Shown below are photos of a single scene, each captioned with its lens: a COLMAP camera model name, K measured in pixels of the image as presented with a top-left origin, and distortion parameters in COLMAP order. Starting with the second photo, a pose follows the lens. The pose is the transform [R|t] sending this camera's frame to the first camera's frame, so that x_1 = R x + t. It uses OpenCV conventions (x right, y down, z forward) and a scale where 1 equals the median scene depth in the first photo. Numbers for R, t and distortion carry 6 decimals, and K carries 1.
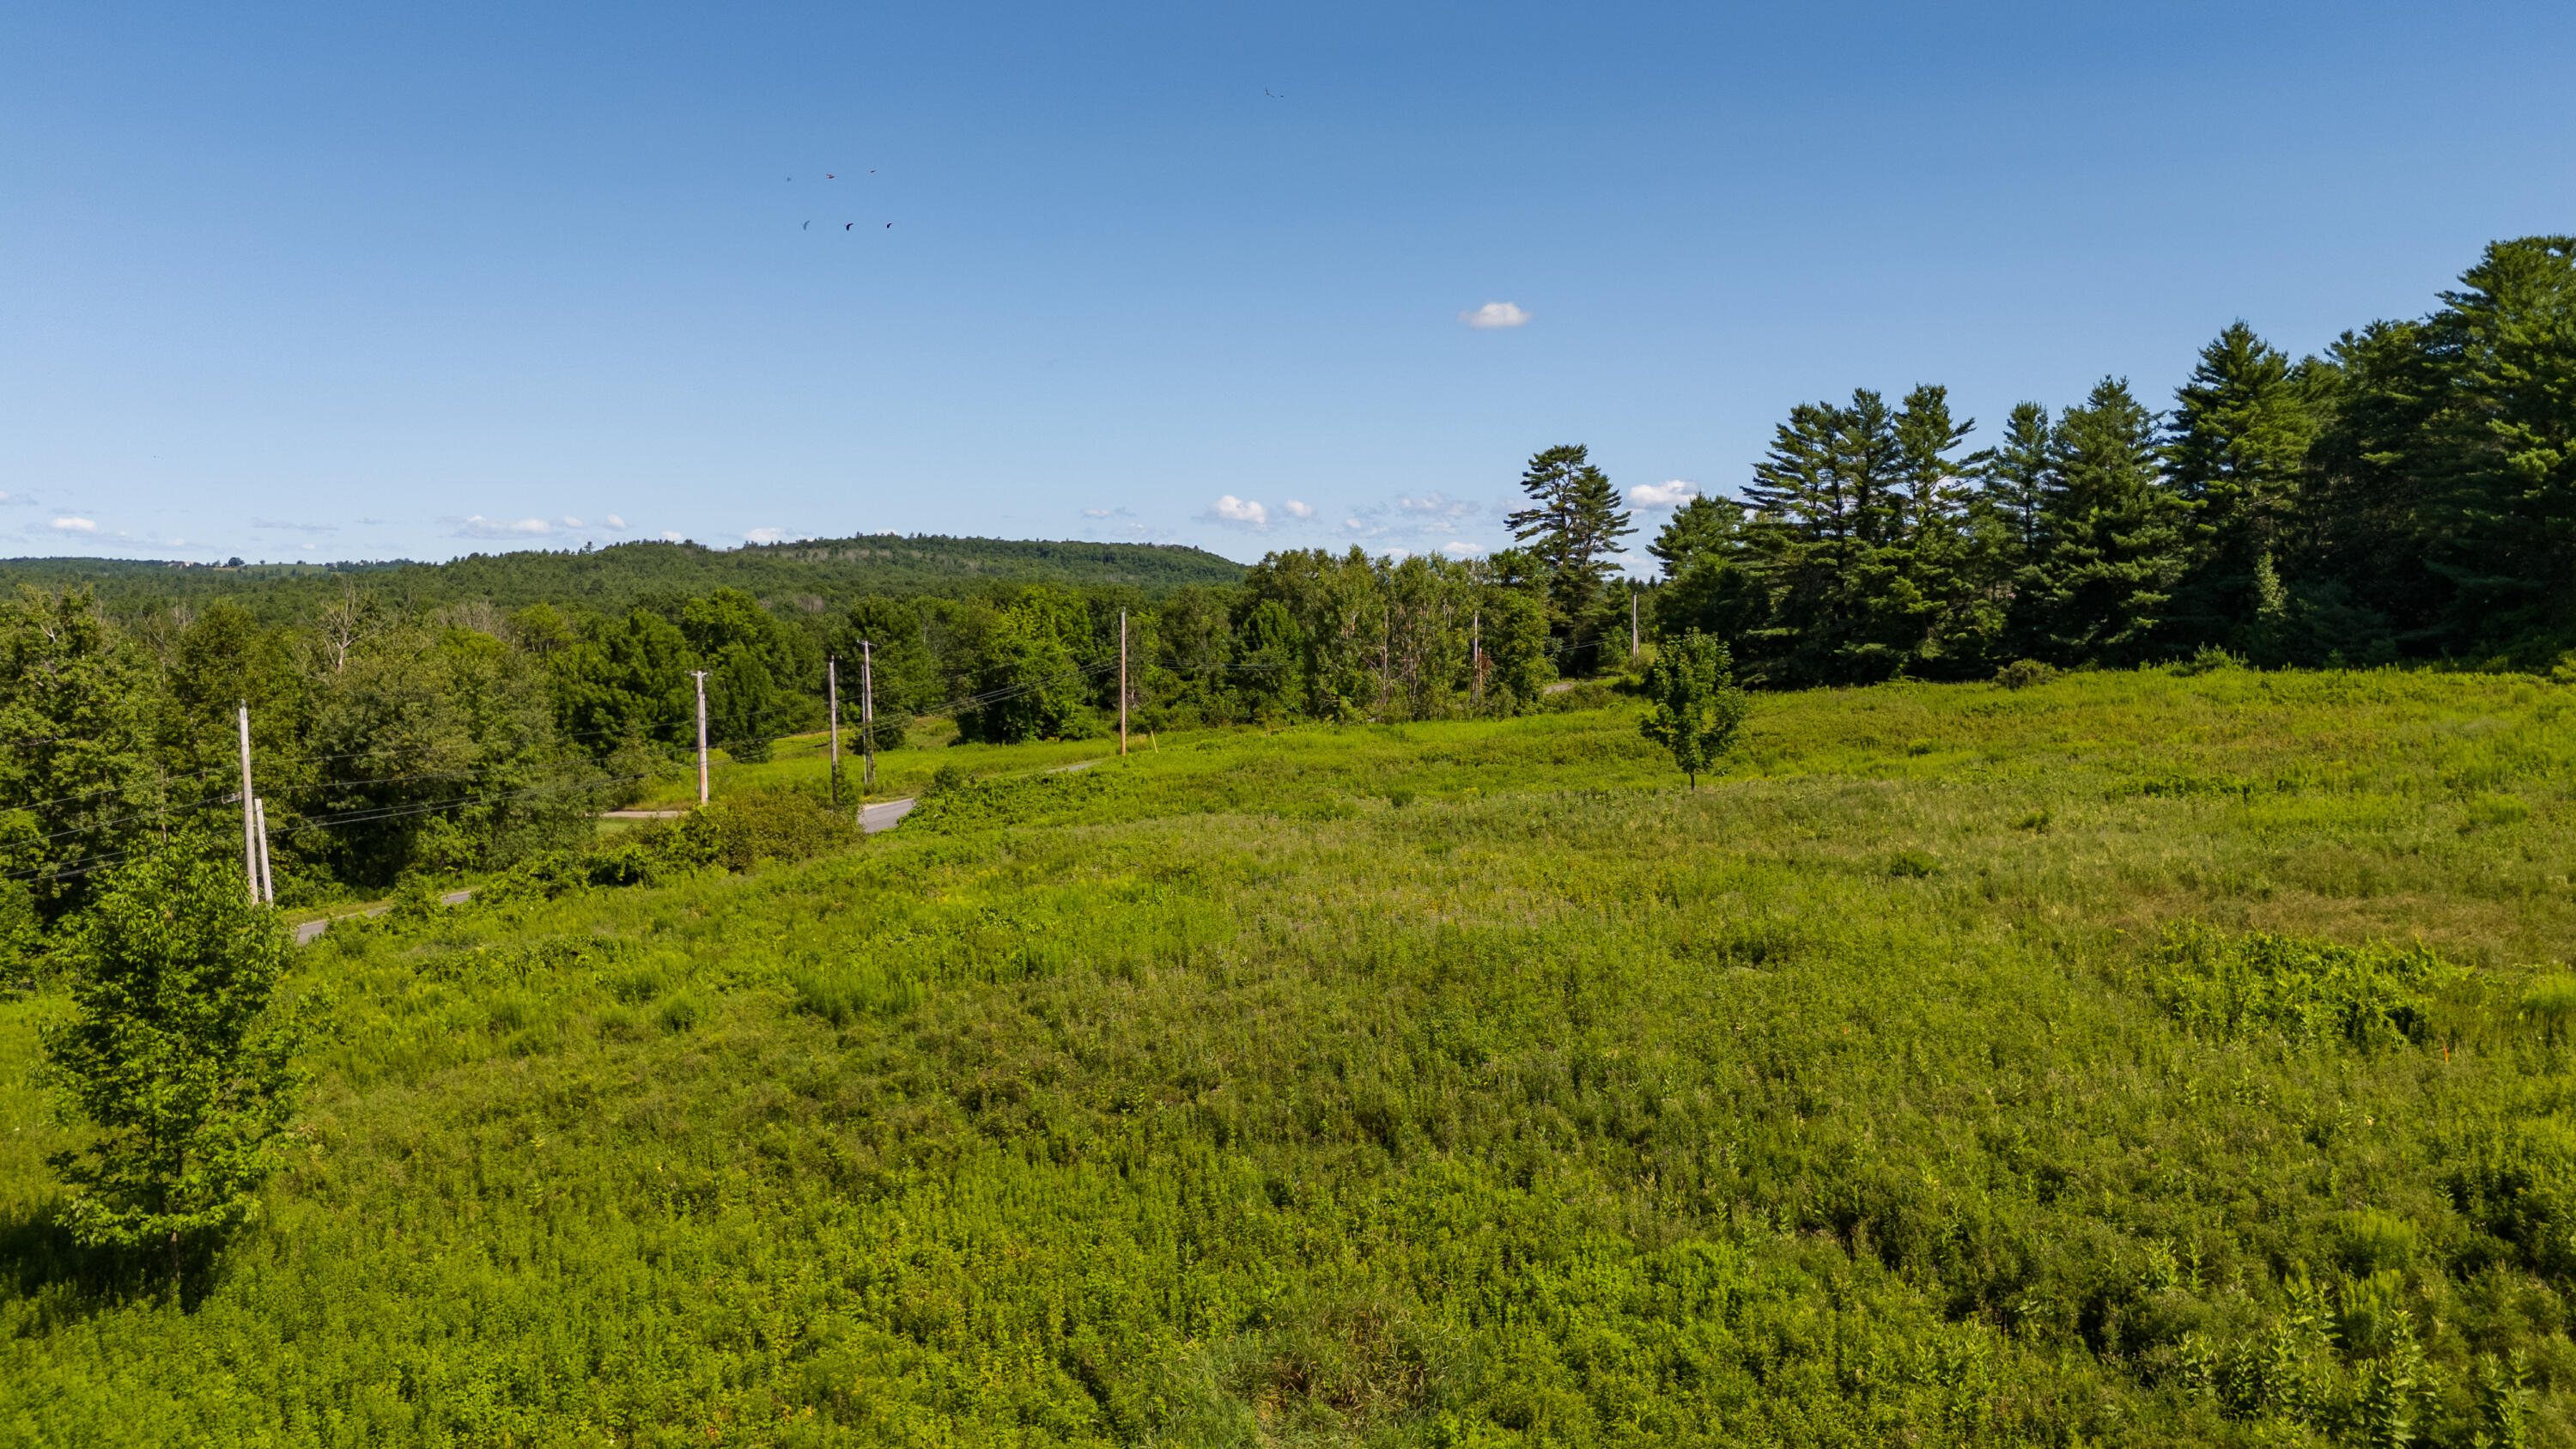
lens RADIAL K [[1885.6, 0, 1286.2], [0, 1885.6, 724.8], [0, 0, 1]] dist [0.076527, -0.076201]
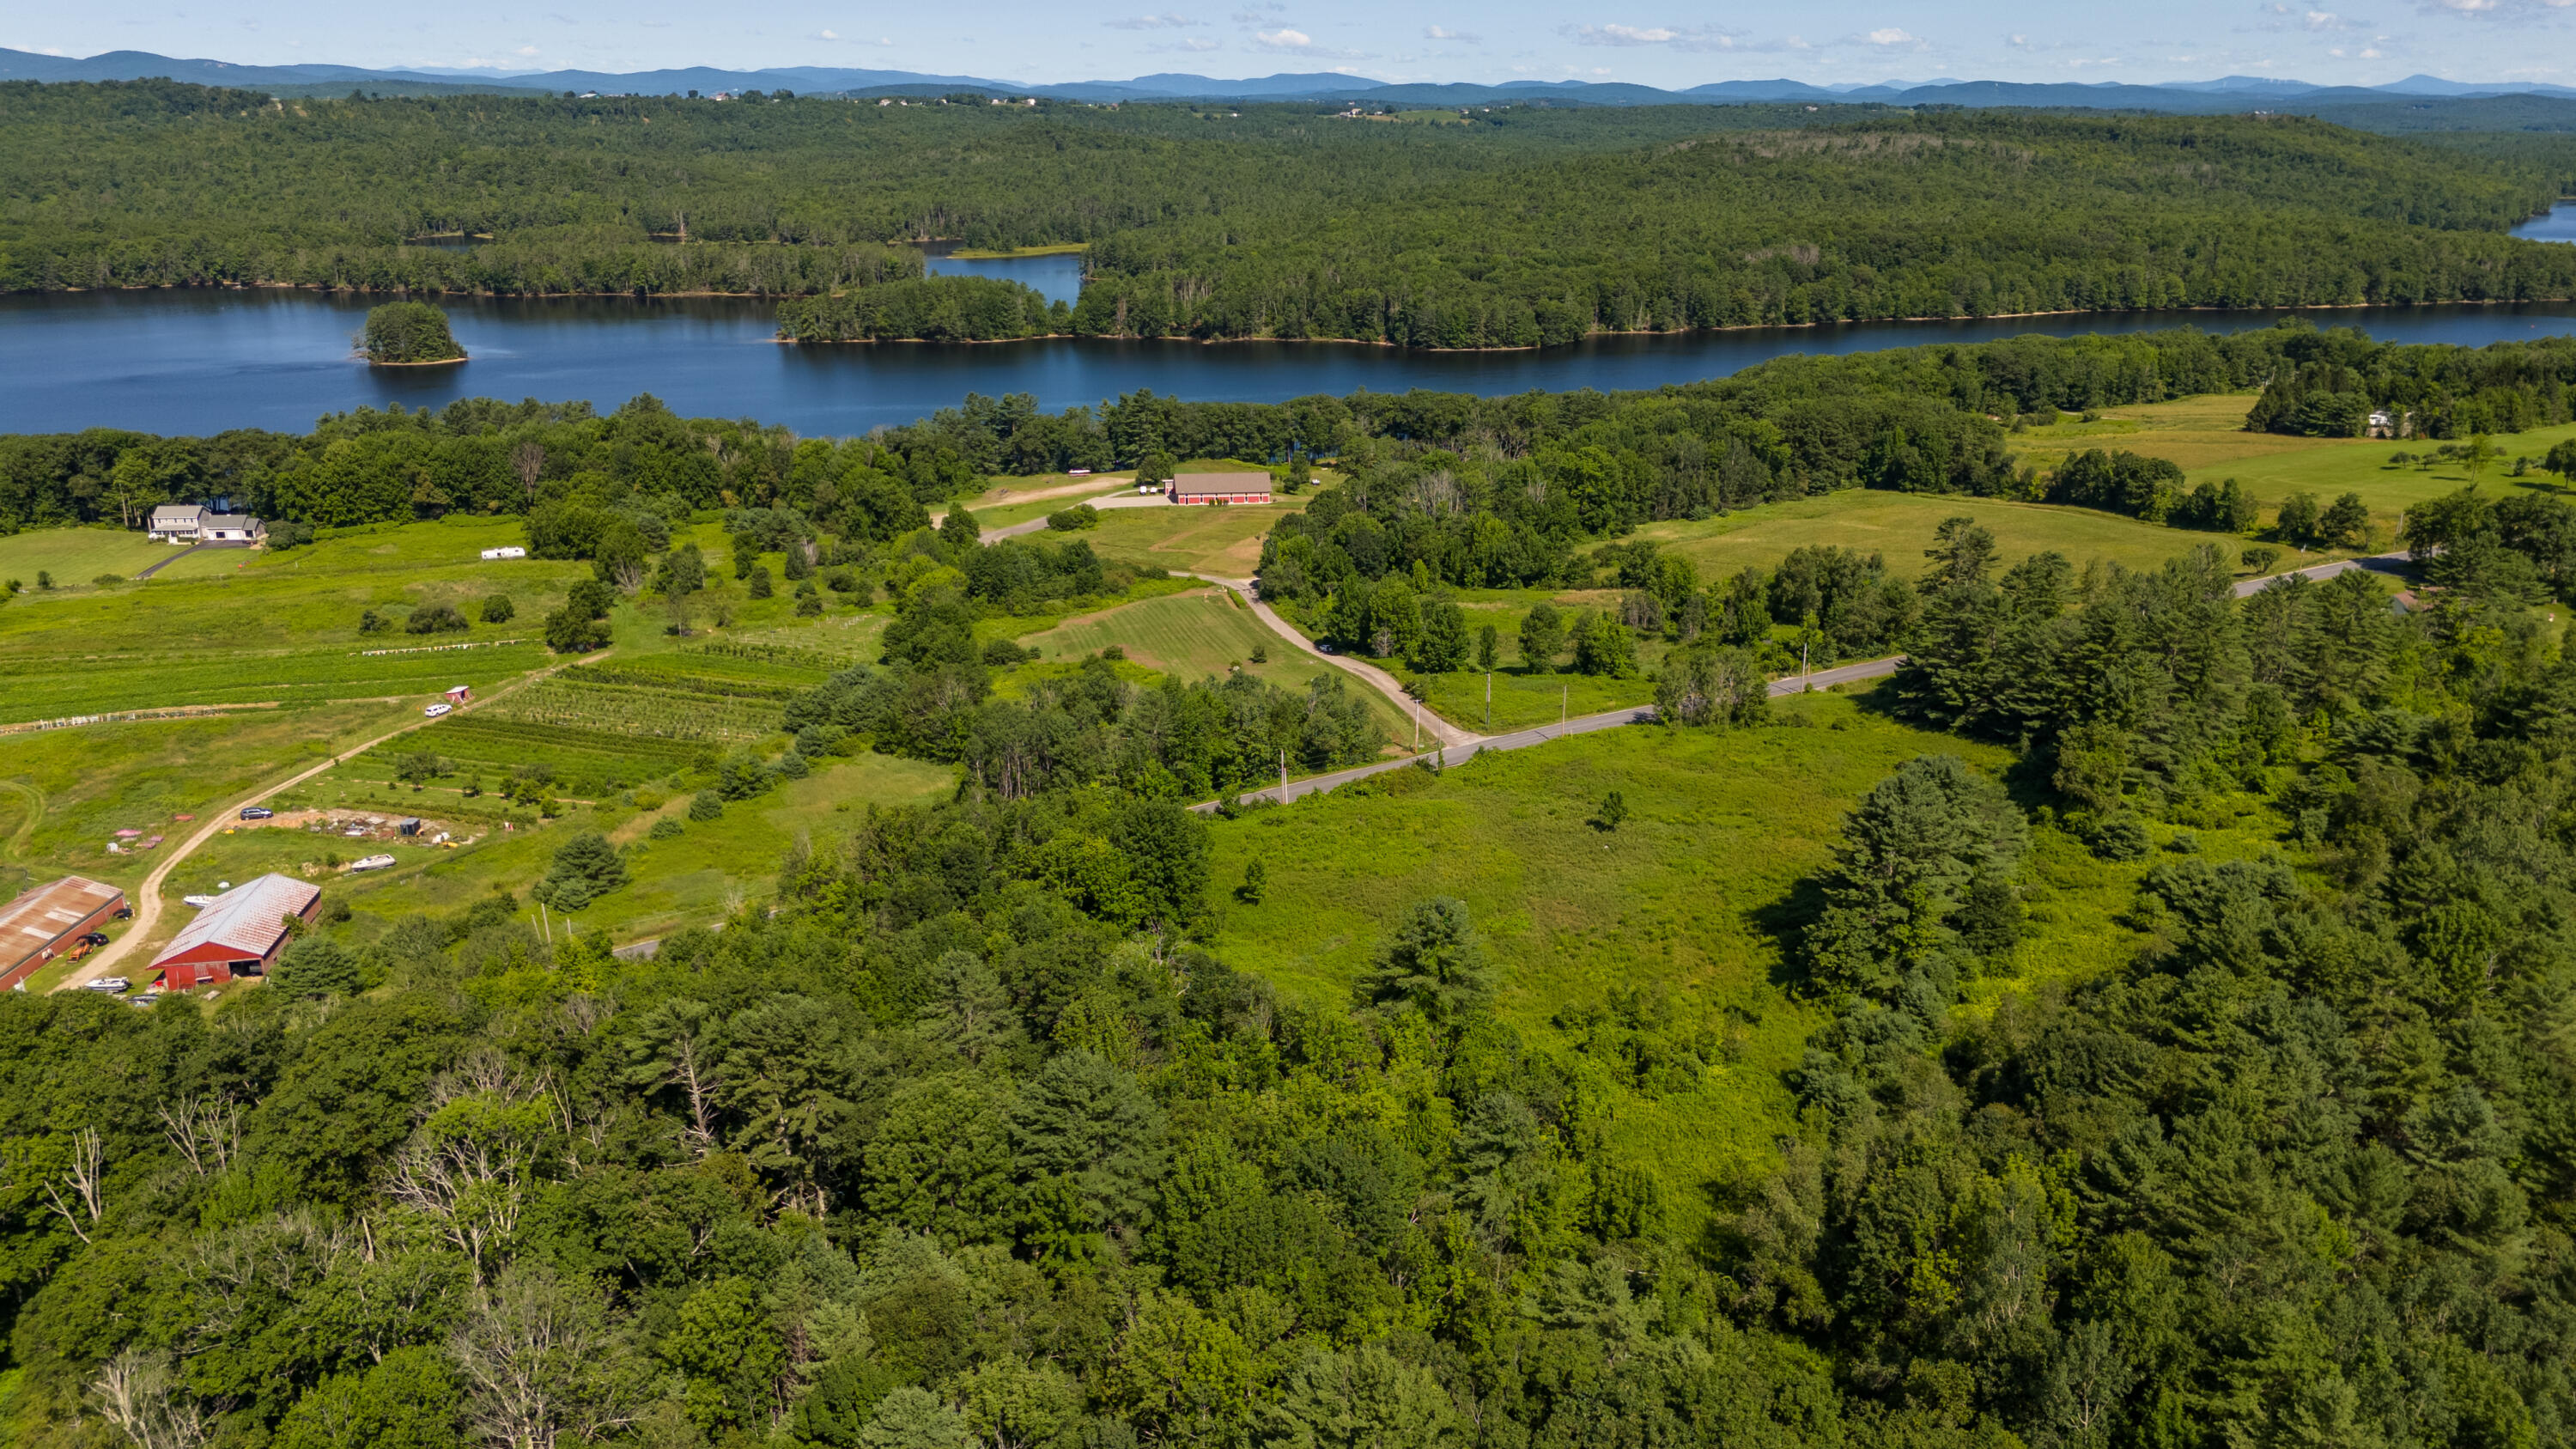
lens RADIAL K [[1885.6, 0, 1289.3], [0, 1885.6, 740.3], [0, 0, 1]] dist [0.076527, -0.076201]
pose [[0.851479, 0.166593, -0.497222, 0.767890], [-0.035614, 0.964377, 0.262123, -0.561893], [0.523178, -0.205484, 0.827080, -1.213524]]
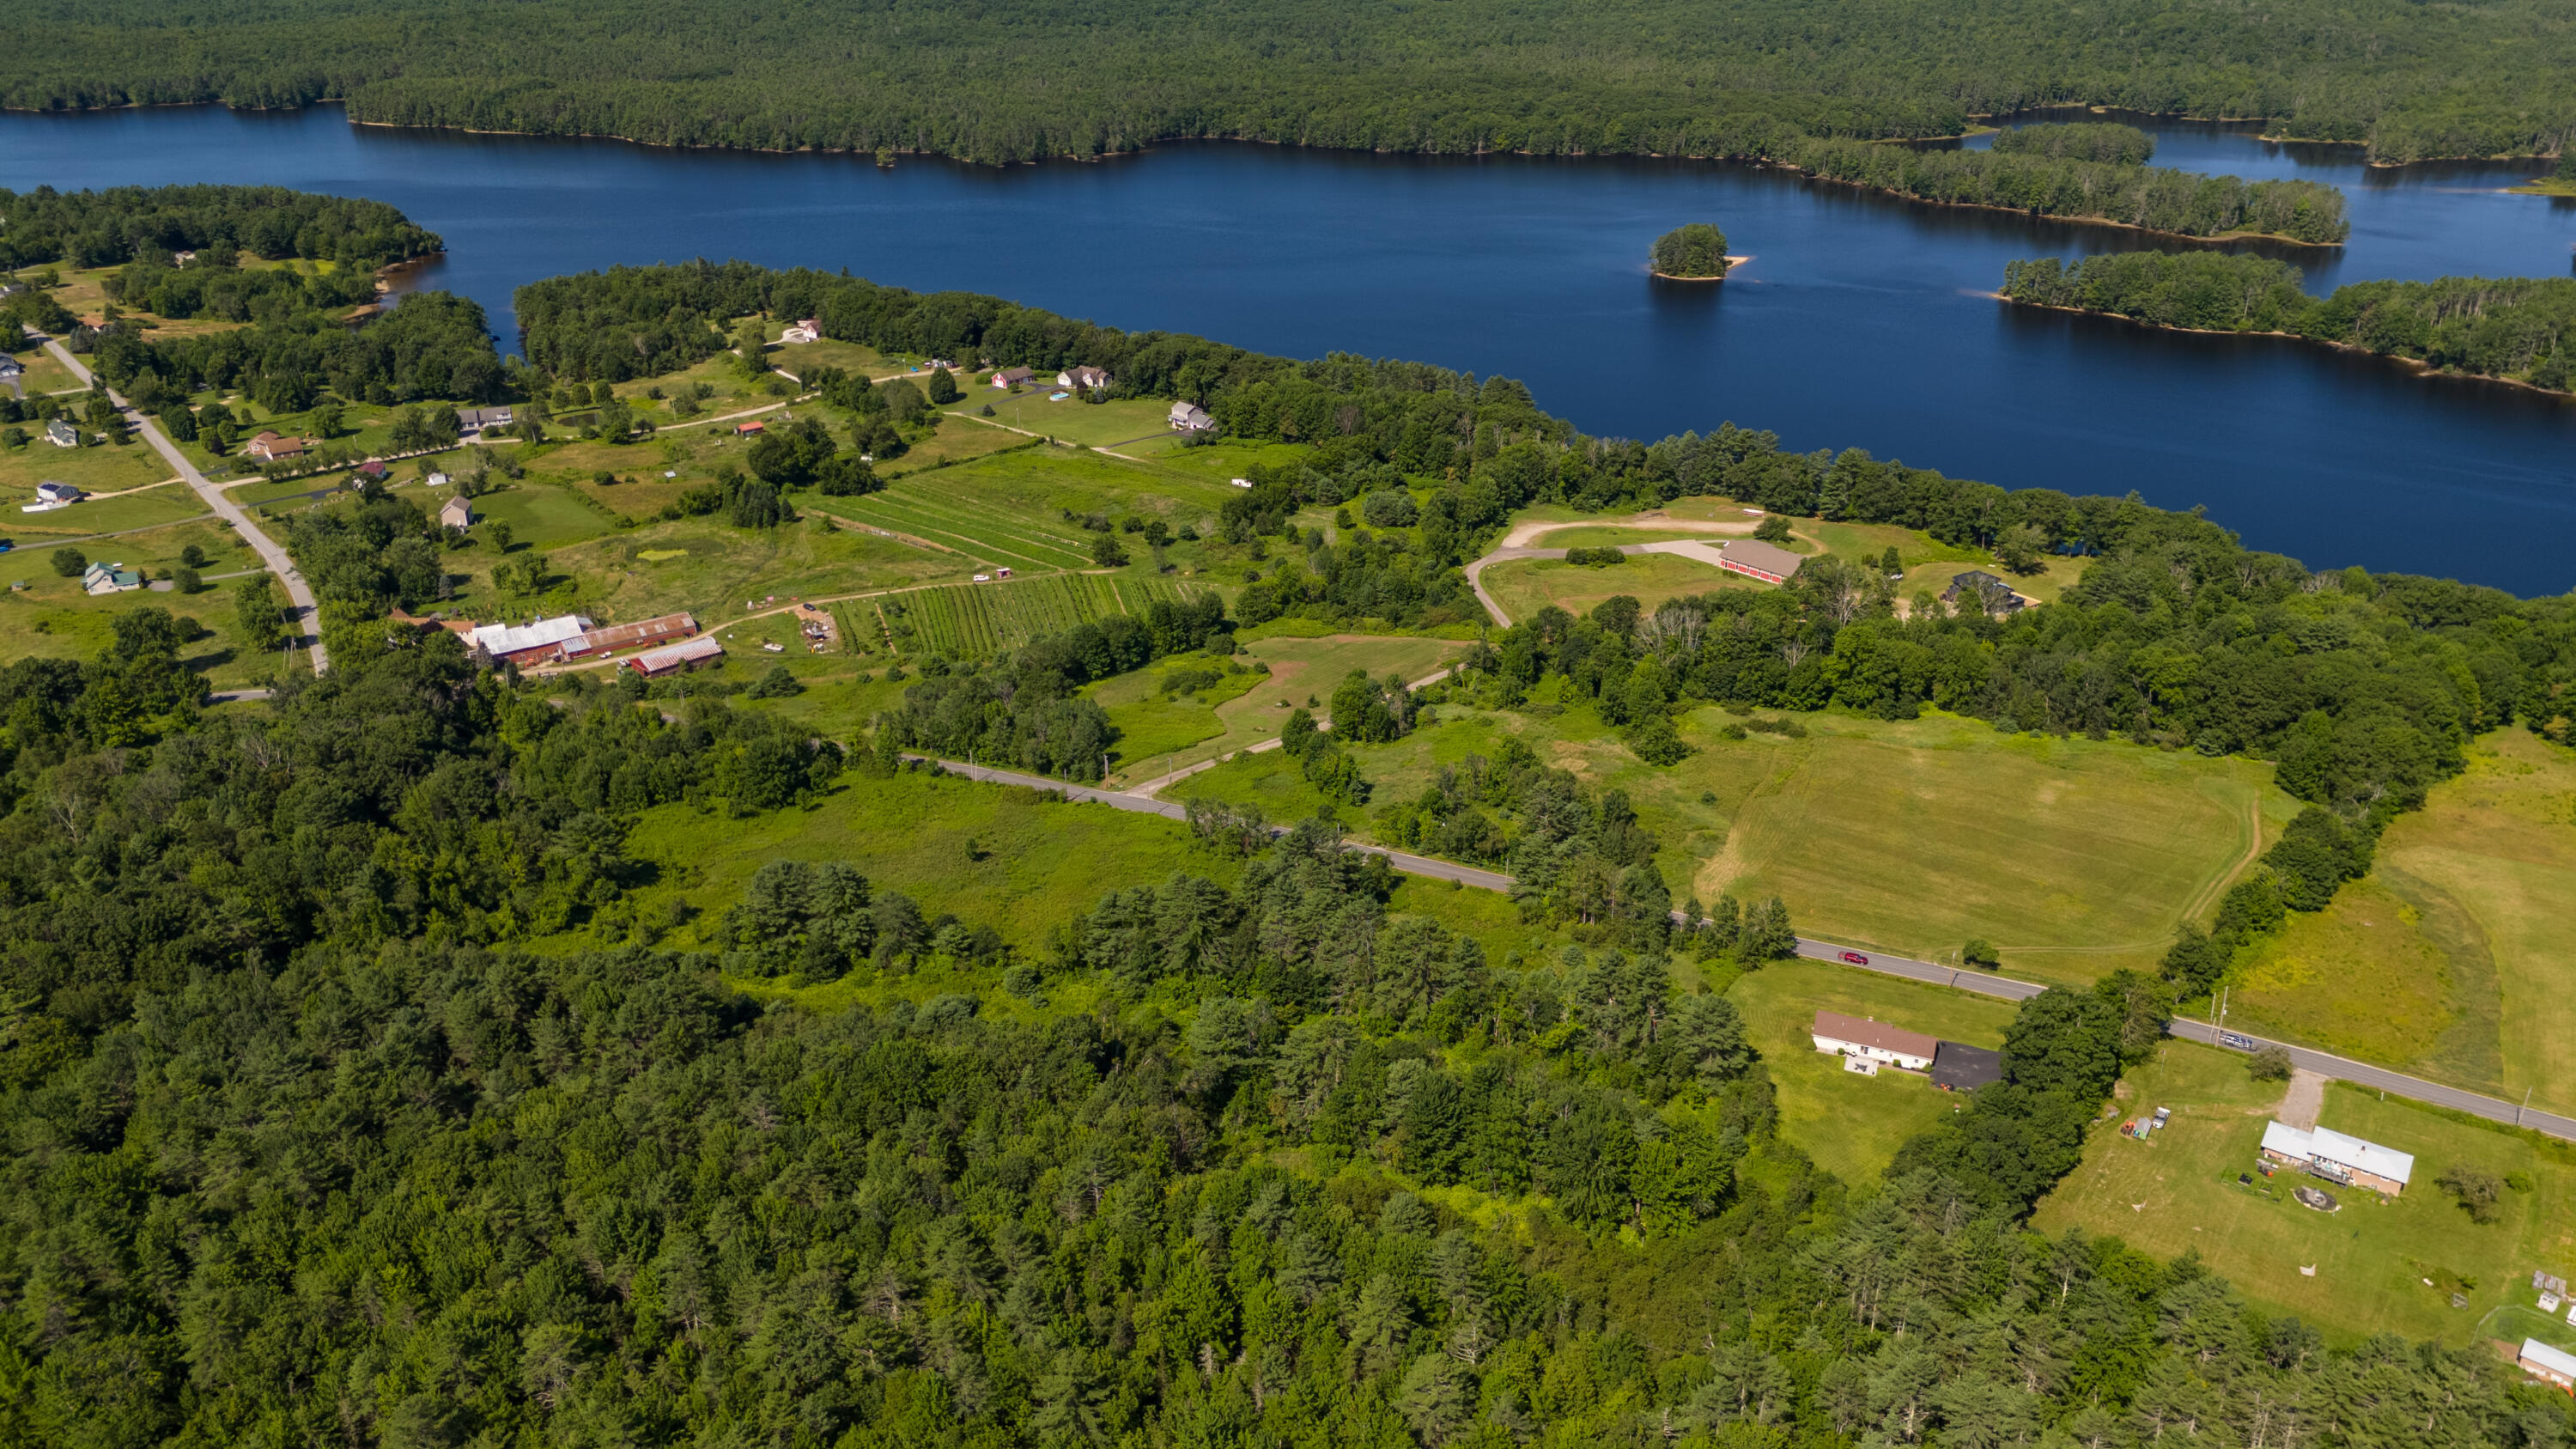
lens RADIAL K [[1885.6, 0, 1288.0], [0, 1885.6, 730.5], [0, 0, 1]] dist [0.076527, -0.076201]
pose [[0.044736, 0.417604, -0.907527, 2.912009], [-0.059825, 0.907926, 0.414839, -1.523016], [0.997206, 0.035734, 0.065600, 0.832960]]
